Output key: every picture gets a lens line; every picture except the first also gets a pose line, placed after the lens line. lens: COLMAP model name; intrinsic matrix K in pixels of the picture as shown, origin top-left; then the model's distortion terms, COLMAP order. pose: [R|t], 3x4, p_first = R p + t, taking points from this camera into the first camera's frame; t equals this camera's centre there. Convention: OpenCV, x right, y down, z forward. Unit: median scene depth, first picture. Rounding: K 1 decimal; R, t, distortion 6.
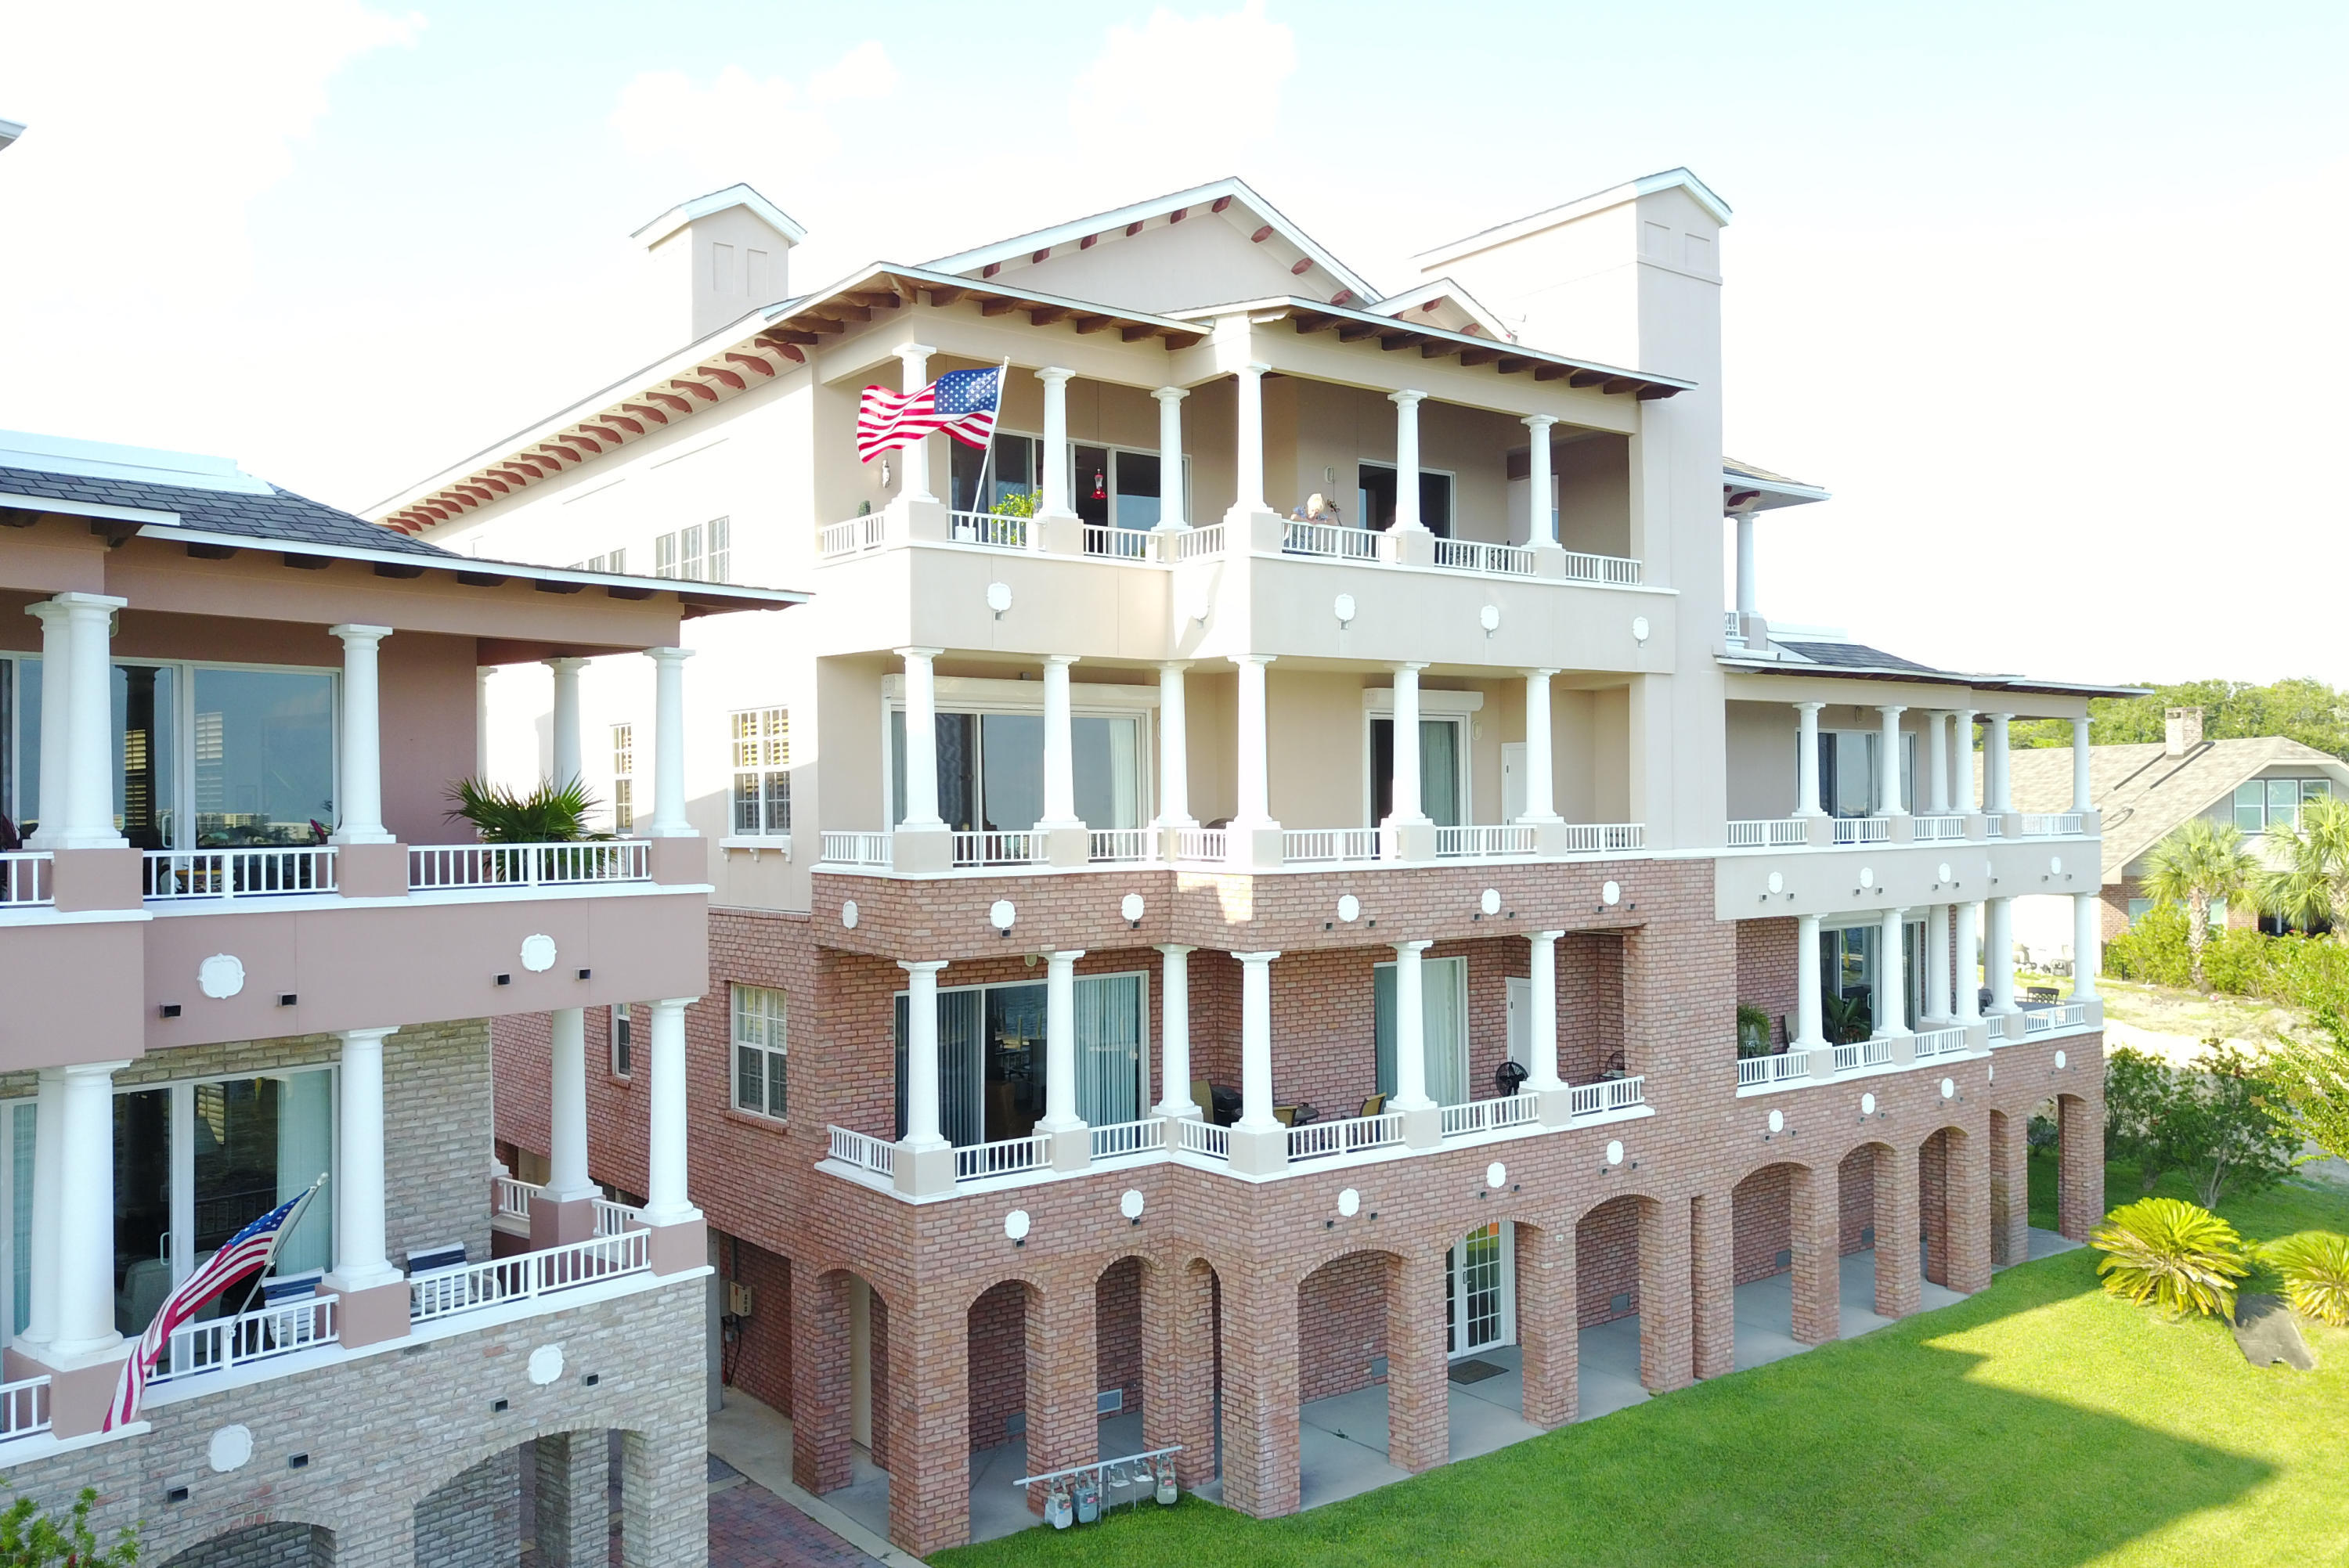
lens RADIAL K [[1883.5, 0, 1174.9], [0, 1883.5, 818.7], [0, 0, 1]] dist [0.001136, -0.001306]
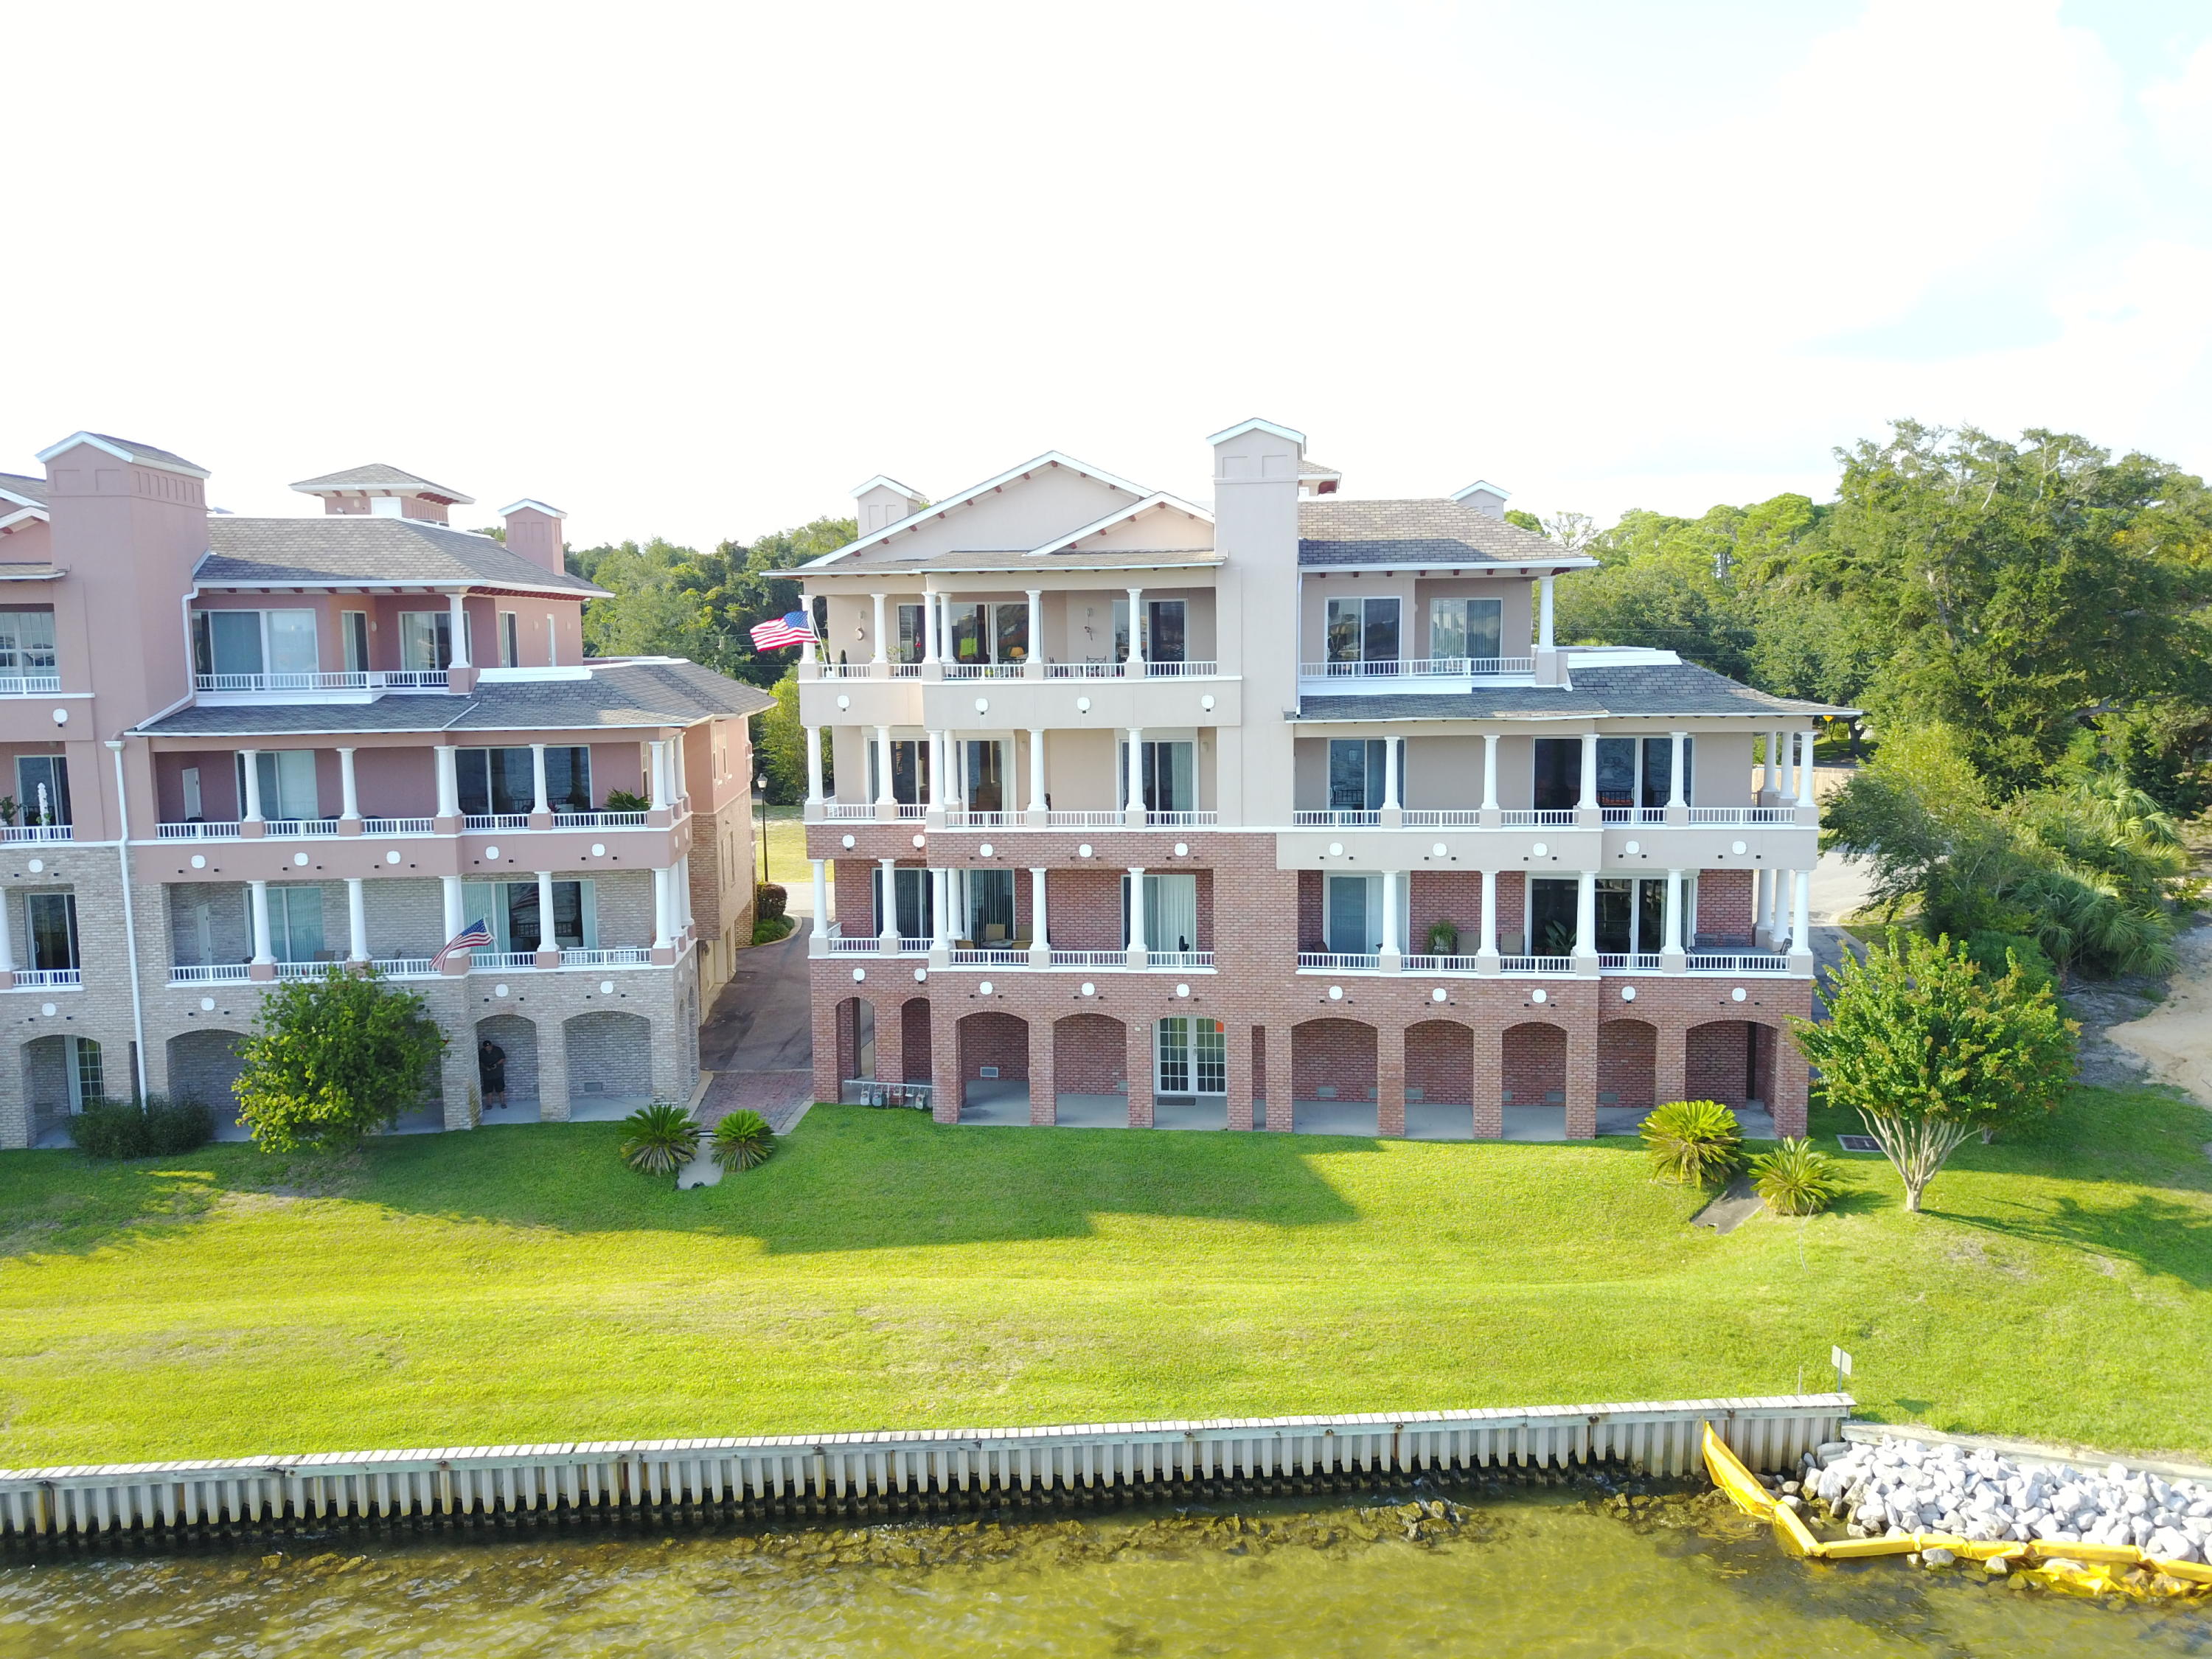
lens RADIAL K [[1661.7, 0, 1104.9], [0, 1661.7, 802.7], [0, 0, 1]] dist [0.004766, 0.003844]
pose [[0.712035, 0.079271, -0.697655, 1.396277], [-0.000810, 0.993699, 0.112083, -0.201884], [0.702144, -0.079241, 0.707612, -0.192104]]
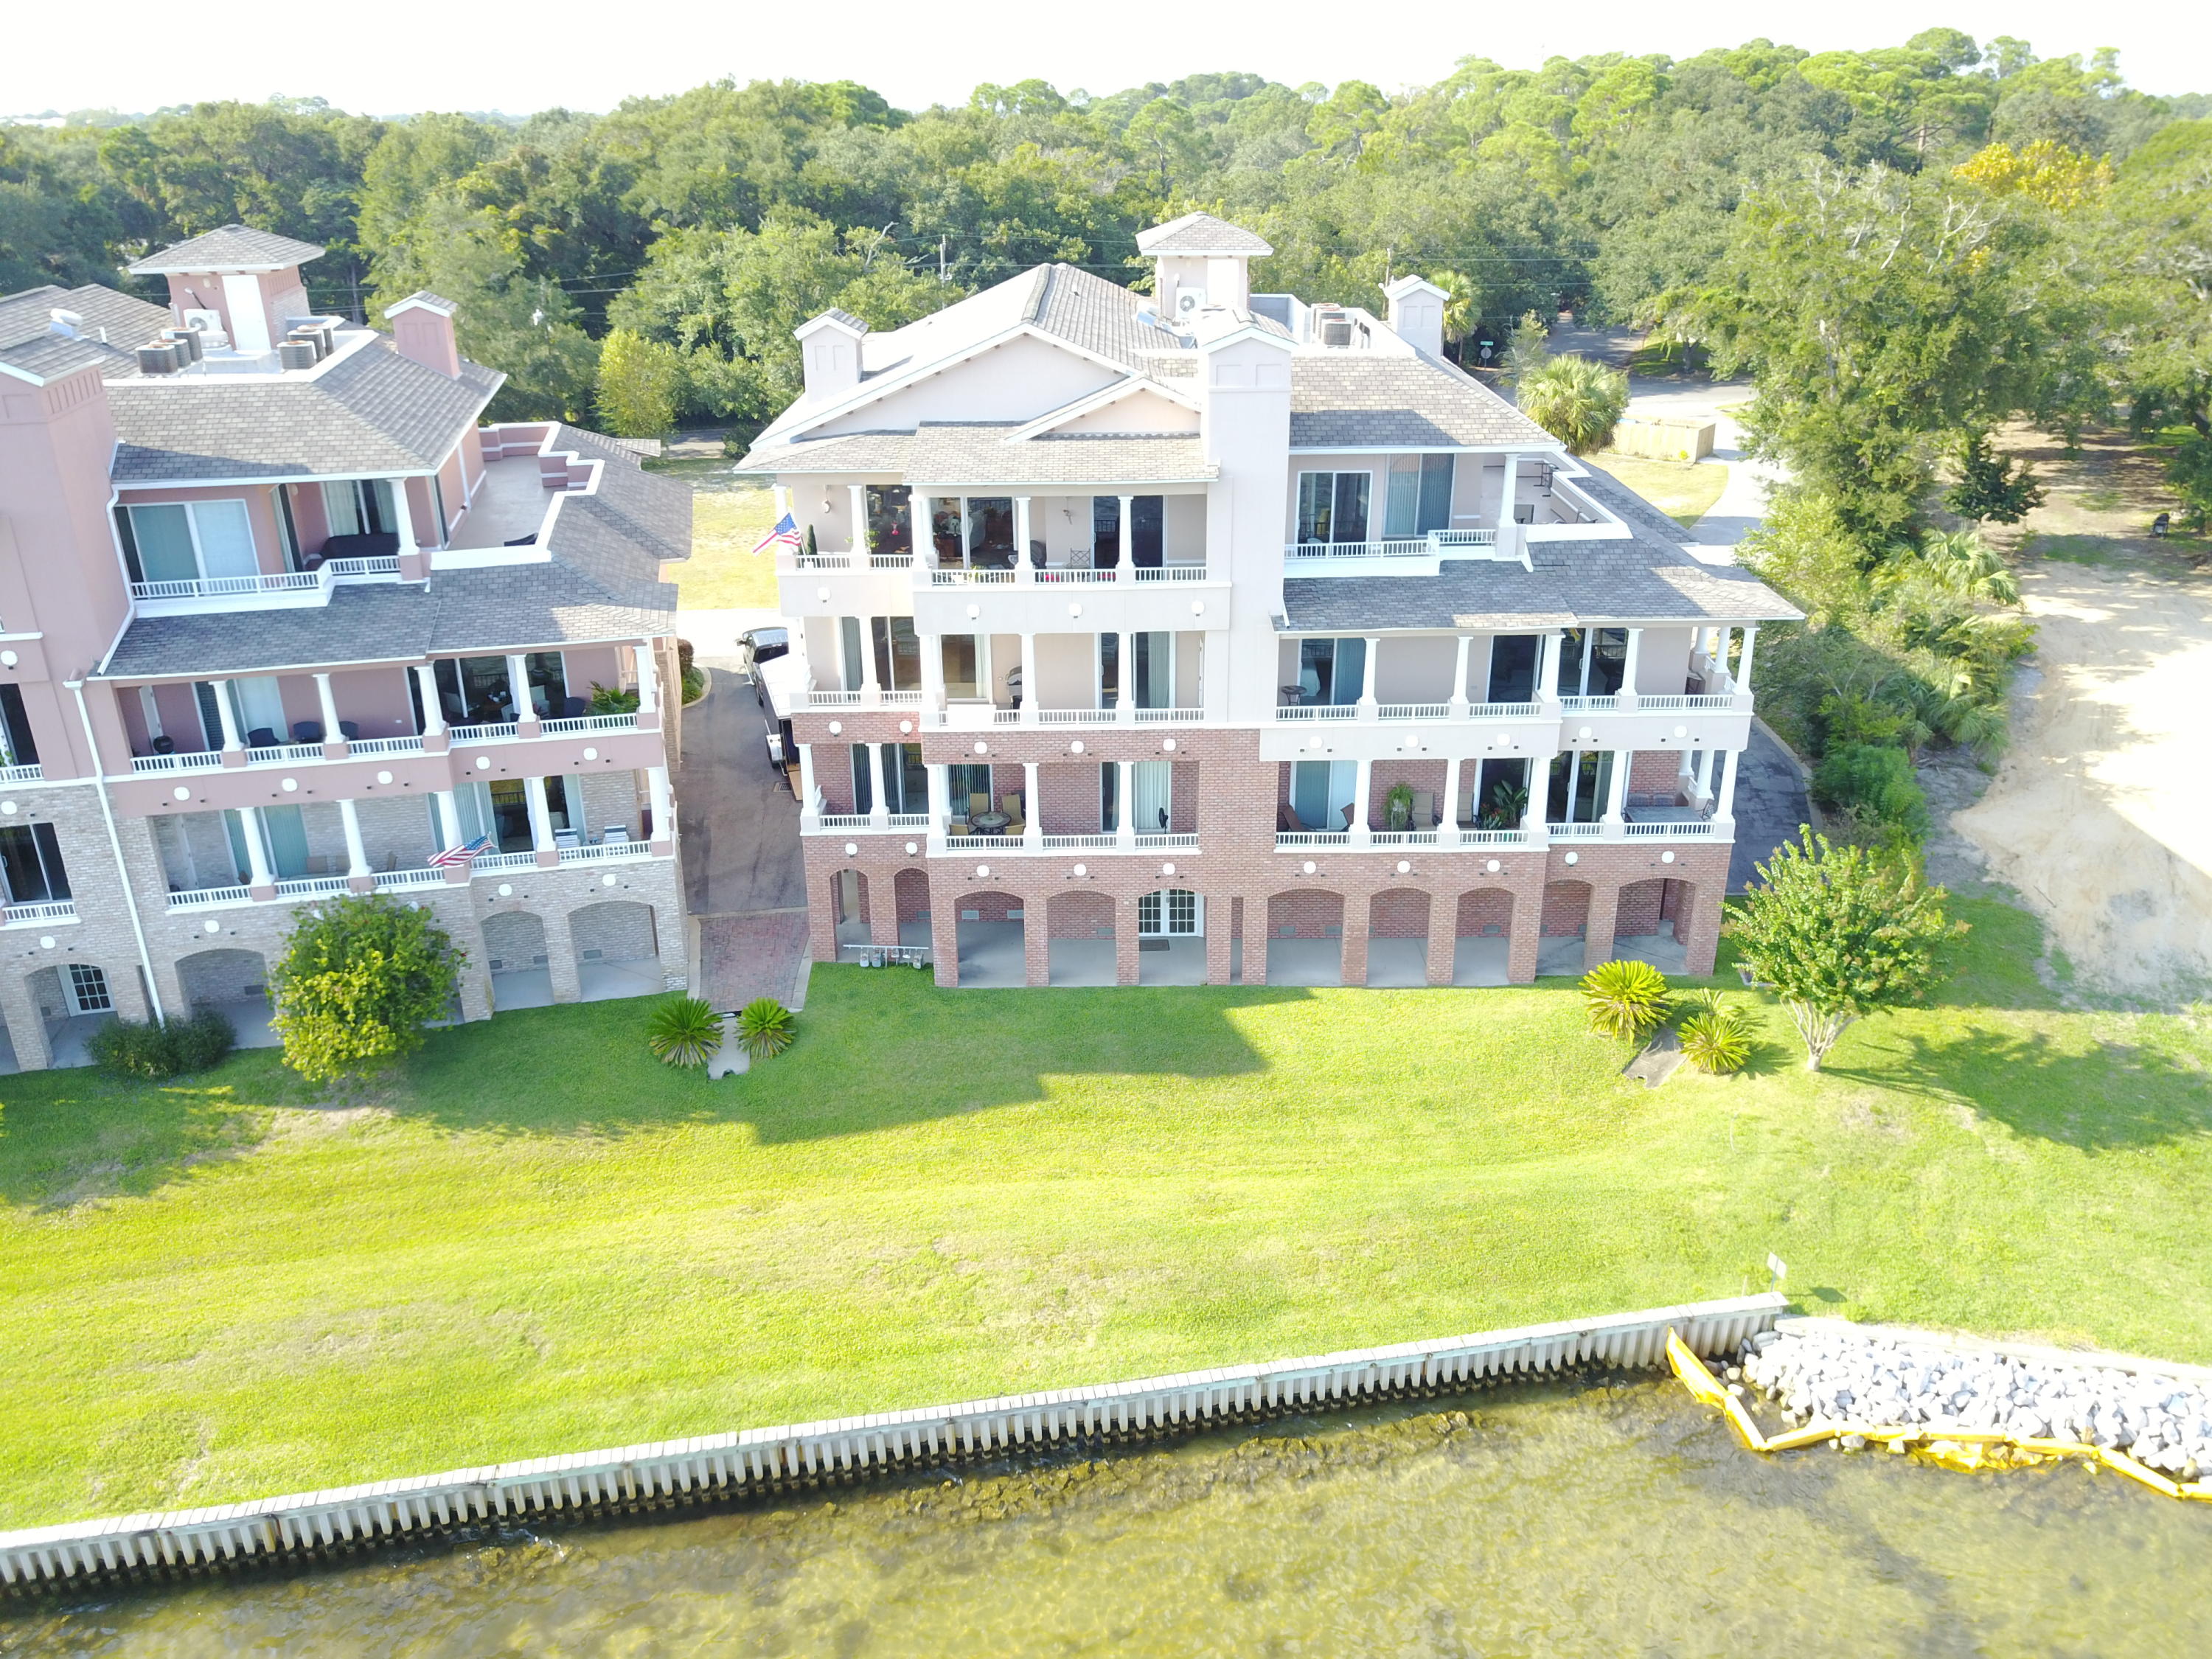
lens RADIAL K [[1661.7, 0, 1104.9], [0, 1661.7, 802.7], [0, 0, 1]] dist [0.004766, 0.003844]
pose [[0.791967, 0.235473, -0.563330, 1.231946], [-0.005274, 0.925243, 0.379340, -0.586990], [0.610541, -0.297454, 0.734004, -0.309887]]
